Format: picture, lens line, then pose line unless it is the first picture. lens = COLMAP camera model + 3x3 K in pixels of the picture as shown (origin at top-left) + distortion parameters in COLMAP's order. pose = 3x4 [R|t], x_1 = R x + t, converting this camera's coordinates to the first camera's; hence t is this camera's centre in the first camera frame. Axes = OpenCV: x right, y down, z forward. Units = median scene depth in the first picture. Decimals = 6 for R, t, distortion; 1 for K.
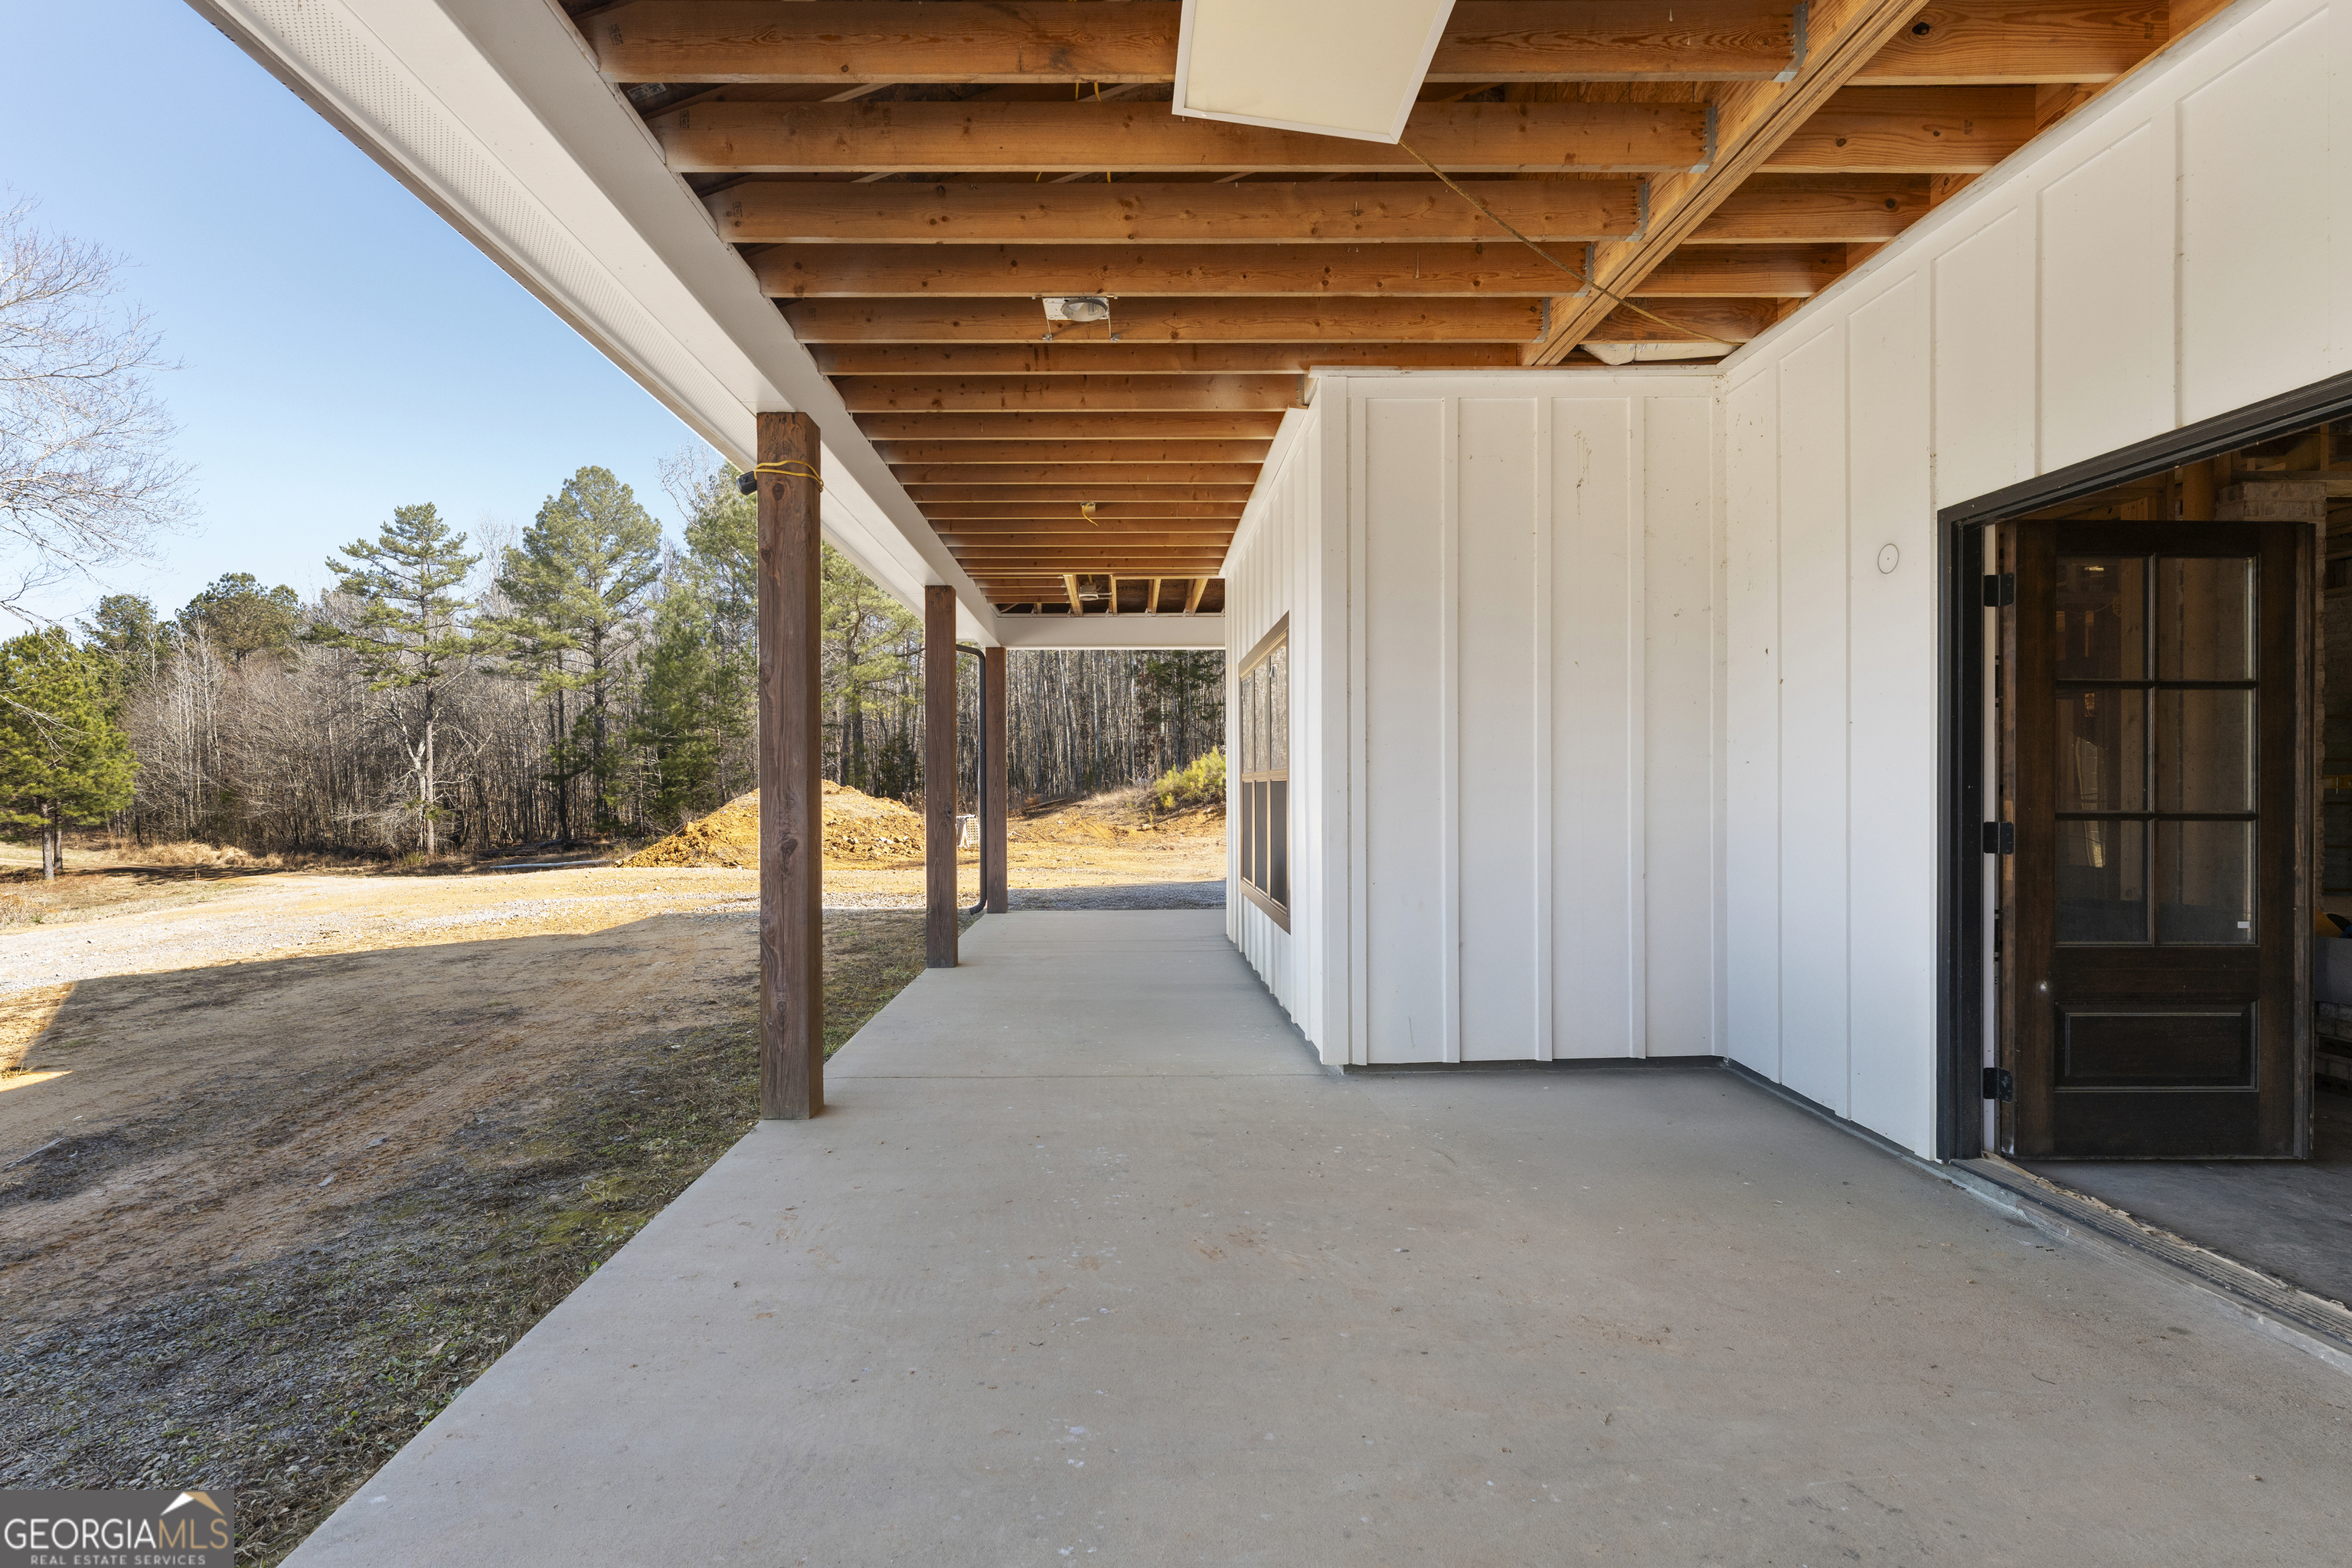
lens RADIAL K [[1002.6, 0, 1171.8], [0, 1002.6, 790.6], [0, 0, 1]] dist [0.002060, 0.000027]
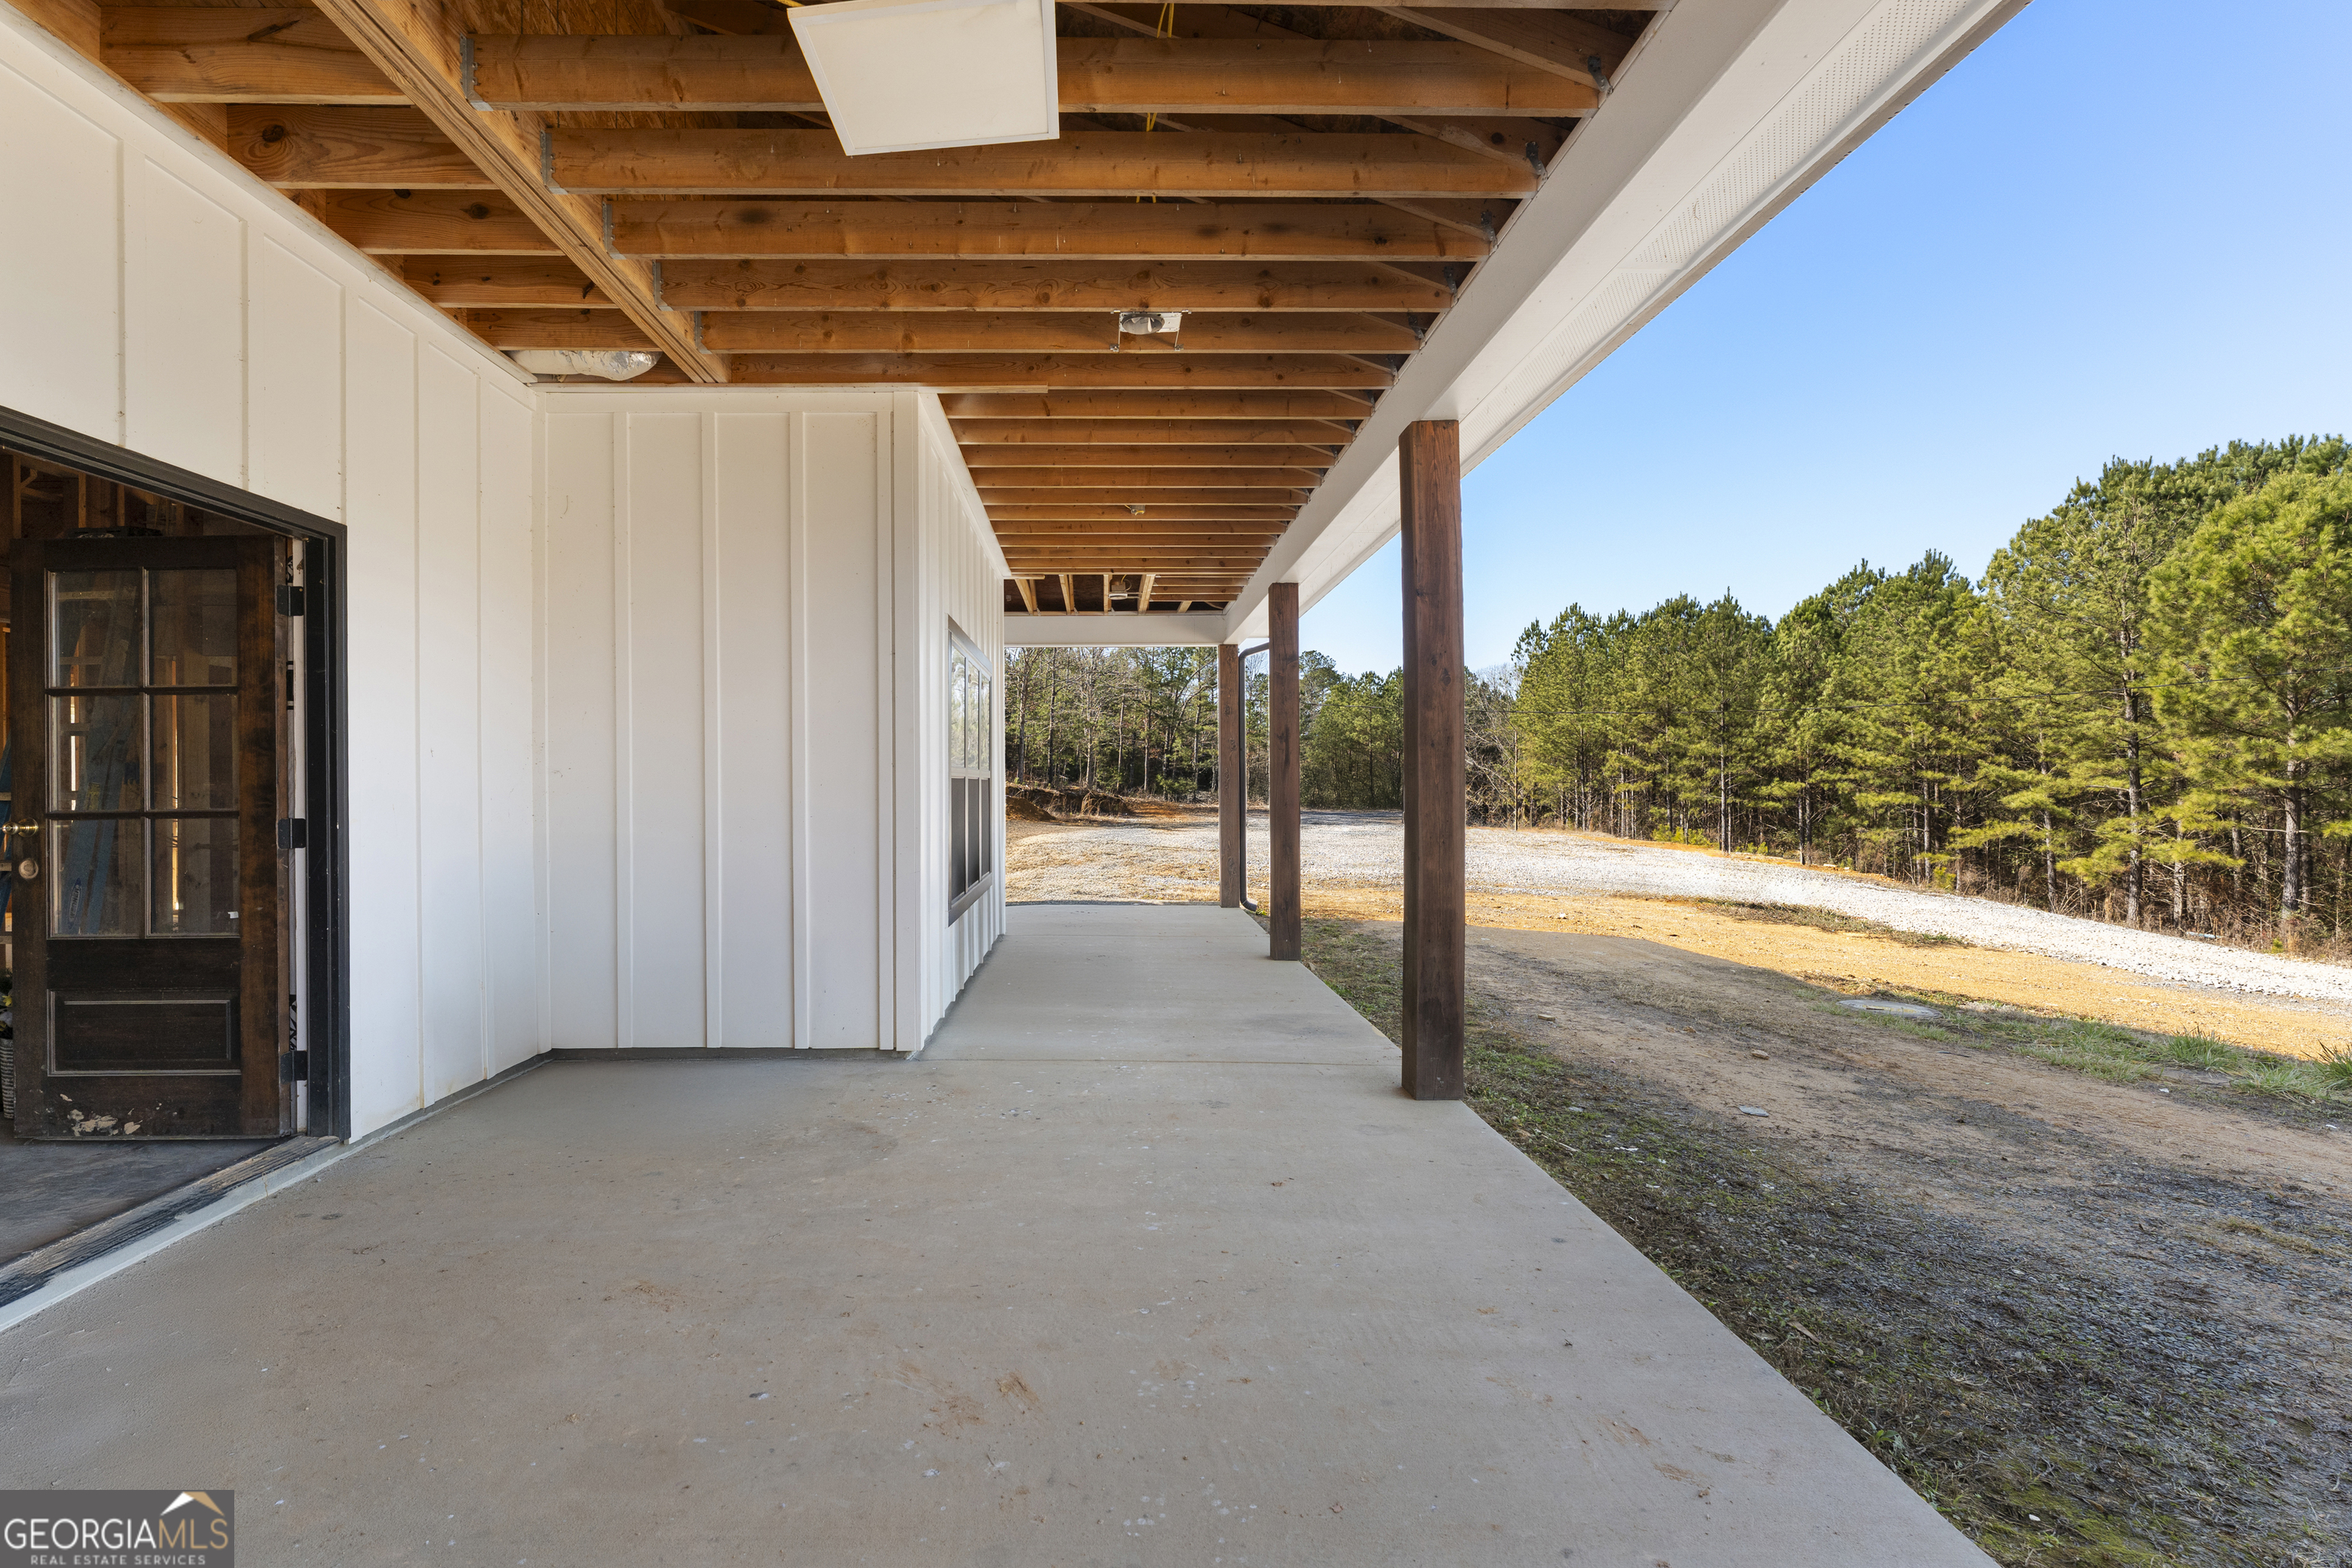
lens RADIAL K [[1002.6, 0, 1166.8], [0, 1002.6, 790.9], [0, 0, 1]] dist [0.002060, 0.000027]
pose [[-0.999710, 0.006524, -0.023175, -0.067561], [0.006500, 0.999978, 0.001110, 0.003930], [0.023182, 0.000959, -0.999731, 1.926001]]
